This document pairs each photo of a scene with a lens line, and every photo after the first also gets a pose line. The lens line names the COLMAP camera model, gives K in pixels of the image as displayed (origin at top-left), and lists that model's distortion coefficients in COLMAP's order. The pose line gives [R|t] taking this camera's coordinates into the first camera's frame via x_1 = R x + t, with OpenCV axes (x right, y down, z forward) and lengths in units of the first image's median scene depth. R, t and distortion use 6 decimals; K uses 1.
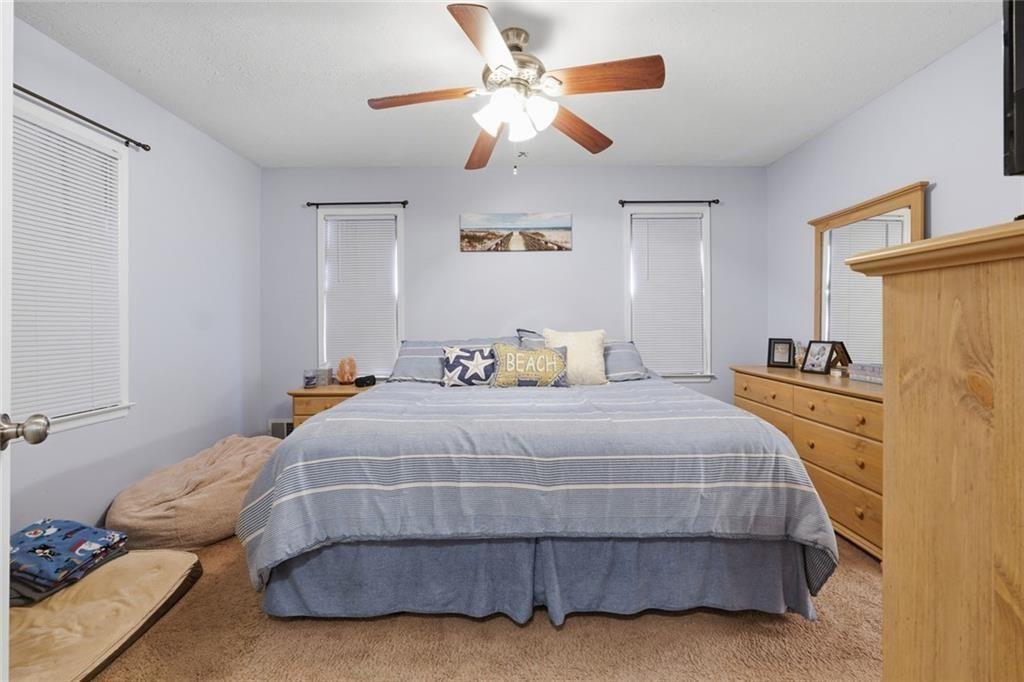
lens RADIAL K [[437.9, 0, 512.0], [0, 437.9, 341.0], [0, 0, 1]] dist [0.000267, 0.000287]
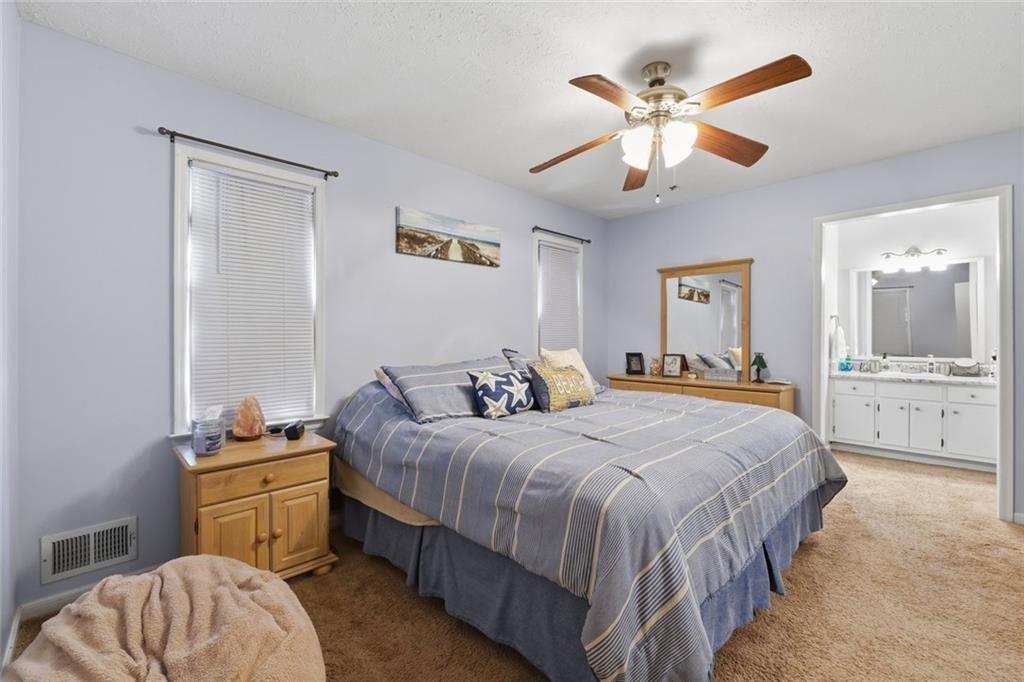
lens RADIAL K [[437.9, 0, 512.0], [0, 437.9, 341.0], [0, 0, 1]] dist [0.000267, 0.000287]
pose [[0.706771, -0.000473, 0.707442, -0.543090], [0.022348, 0.999516, -0.021658, -0.019640], [-0.707089, 0.031117, 0.706439, 0.289782]]
